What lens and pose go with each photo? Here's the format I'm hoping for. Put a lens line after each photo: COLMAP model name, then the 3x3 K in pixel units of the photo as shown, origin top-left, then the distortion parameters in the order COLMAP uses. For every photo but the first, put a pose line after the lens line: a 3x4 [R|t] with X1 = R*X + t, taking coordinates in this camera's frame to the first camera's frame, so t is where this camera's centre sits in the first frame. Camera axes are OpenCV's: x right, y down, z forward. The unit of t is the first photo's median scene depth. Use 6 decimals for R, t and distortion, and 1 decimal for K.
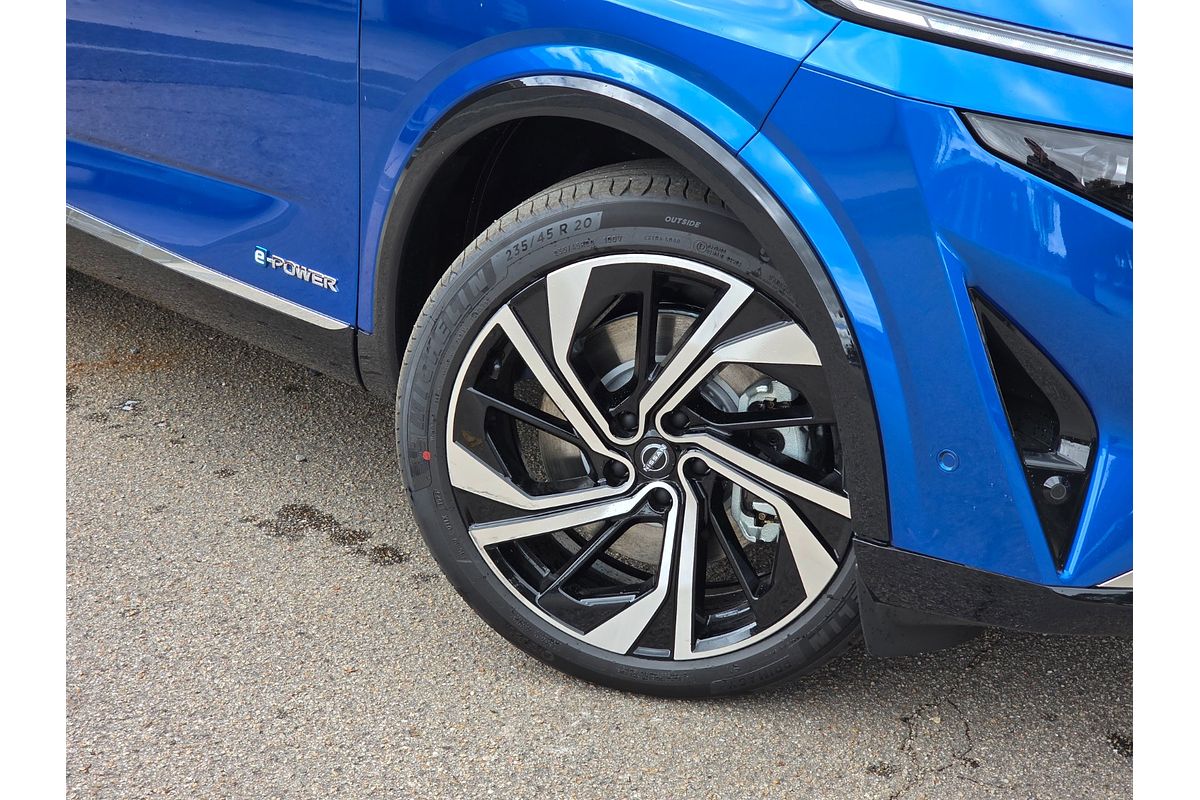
lens RADIAL K [[2144.9, 0, 600.0], [0, 2144.9, 400.0], [0, 0, 1]] dist [-0.196462, 2.692420]
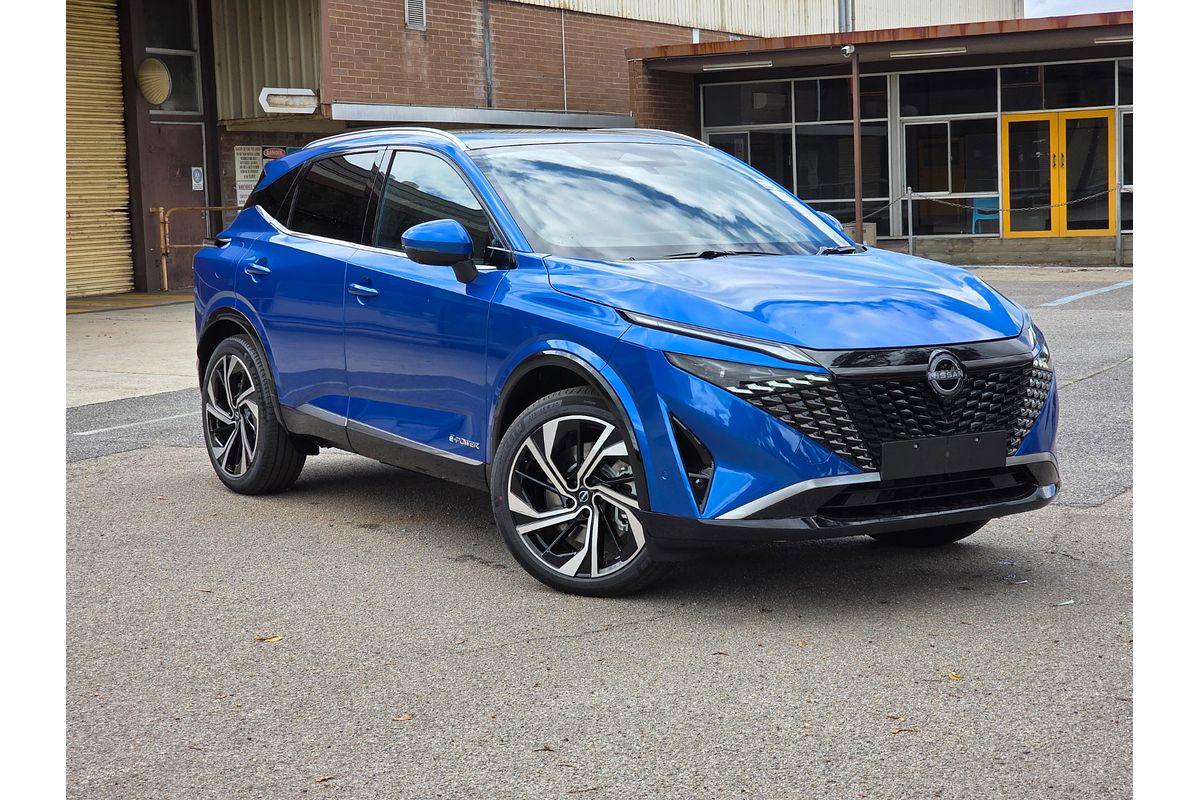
lens RADIAL K [[2144.9, 0, 600.0], [0, 2144.9, 400.0], [0, 0, 1]] dist [-0.196462, 2.692420]
pose [[0.985002, -0.000903, -0.172538, 0.488729], [-0.037562, 0.974881, -0.219538, 0.478433], [0.168402, 0.222726, 0.960226, -1.506775]]
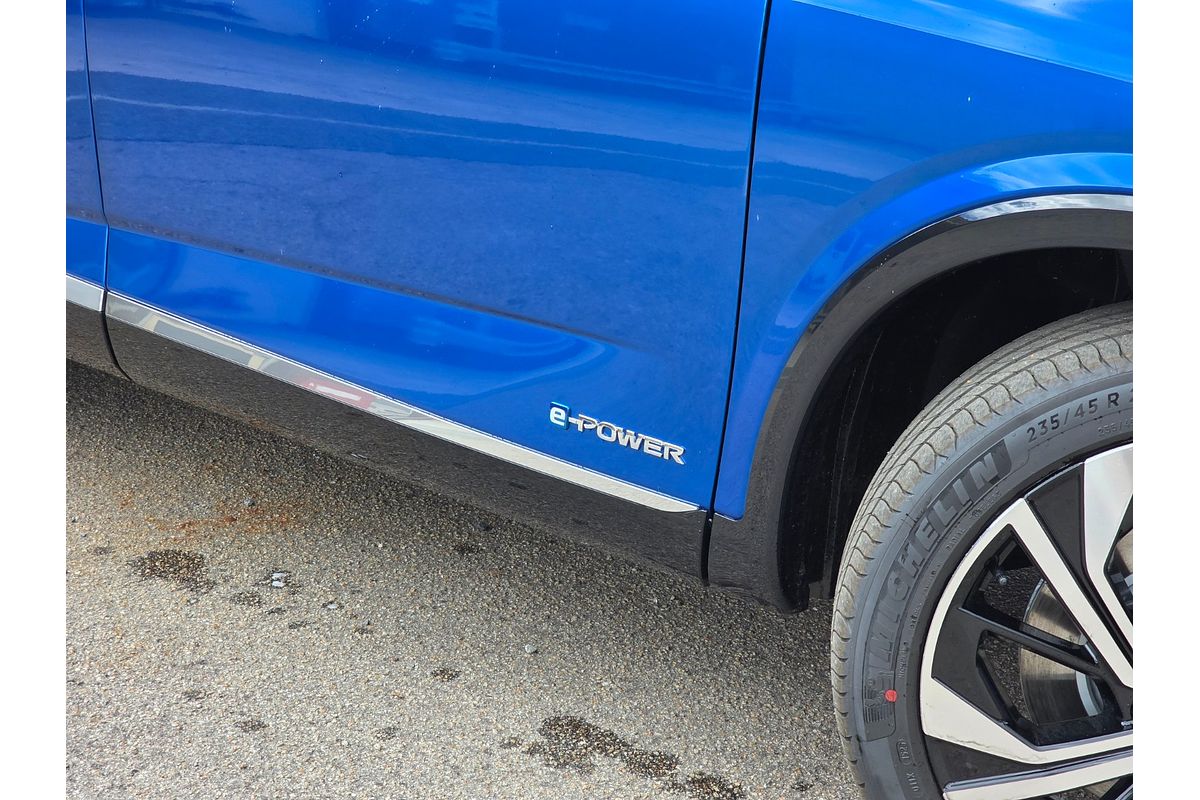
lens RADIAL K [[2084.1, 0, 600.0], [0, 2084.1, 400.0], [0, 0, 1]] dist [0.009293, 0.152559]
pose [[0.991999, -0.023225, 0.124089, -0.273265], [0.025321, 0.999562, -0.015345, -0.069994], [-0.123678, 0.018364, 0.992152, 0.286162]]
